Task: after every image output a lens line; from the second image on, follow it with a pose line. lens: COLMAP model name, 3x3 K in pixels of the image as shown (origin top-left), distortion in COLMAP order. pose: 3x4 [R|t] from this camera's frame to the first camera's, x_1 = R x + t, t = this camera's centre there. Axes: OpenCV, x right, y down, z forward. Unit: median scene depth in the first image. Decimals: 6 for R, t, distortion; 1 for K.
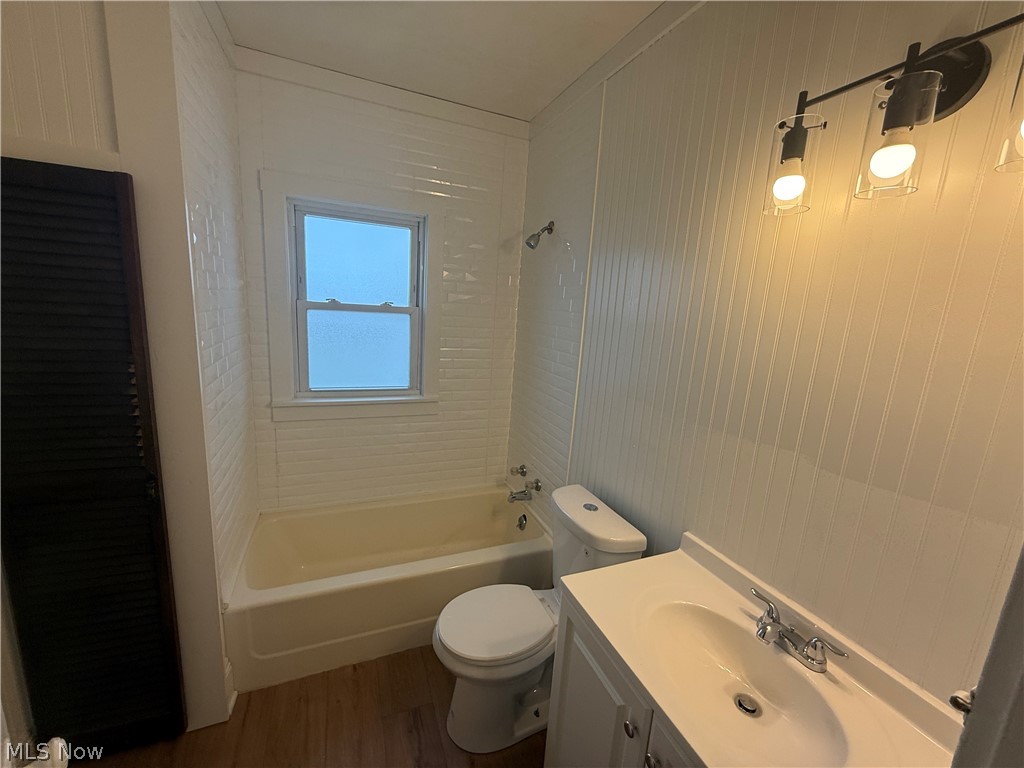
lens RADIAL K [[406.4, 0, 507.6], [0, 406.4, 382.7], [0, 0, 1]] dist [-0.001909, 0.000823]
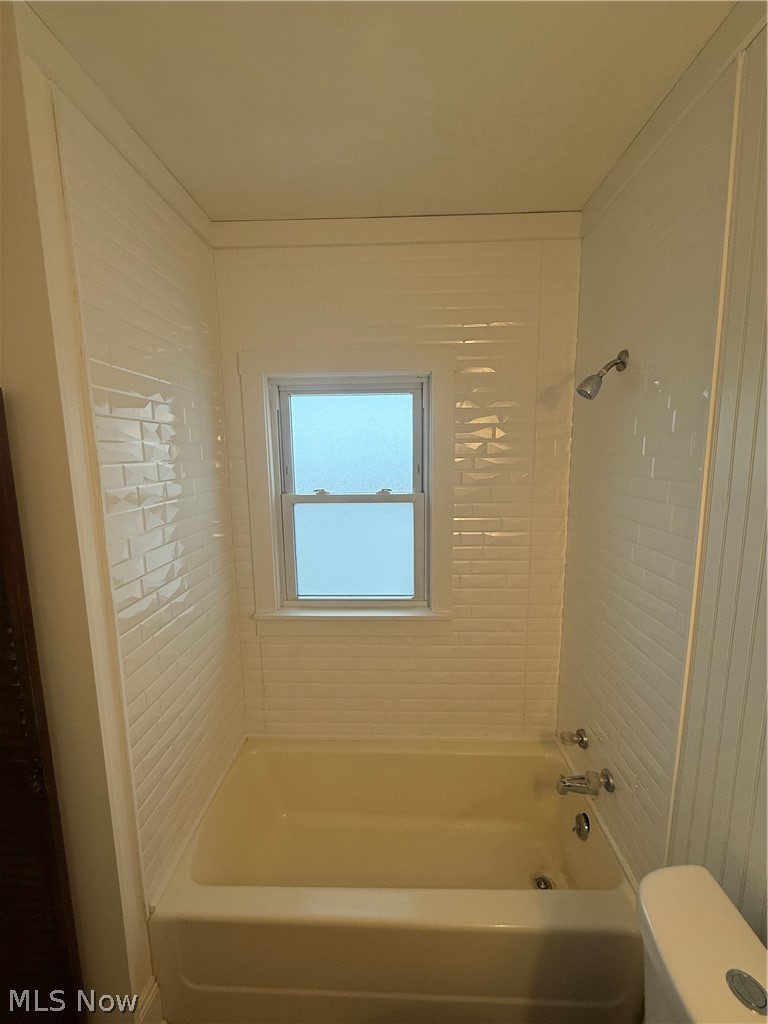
lens RADIAL K [[406.4, 0, 385.3], [0, 406.4, 510.3], [0, 0, 1]] dist [-0.001909, 0.000823]
pose [[0.909045, -0.017010, -0.416351, 0.031053], [-0.007312, 0.998362, -0.056752, -0.113319], [0.416634, 0.054634, 0.907431, 0.293187]]
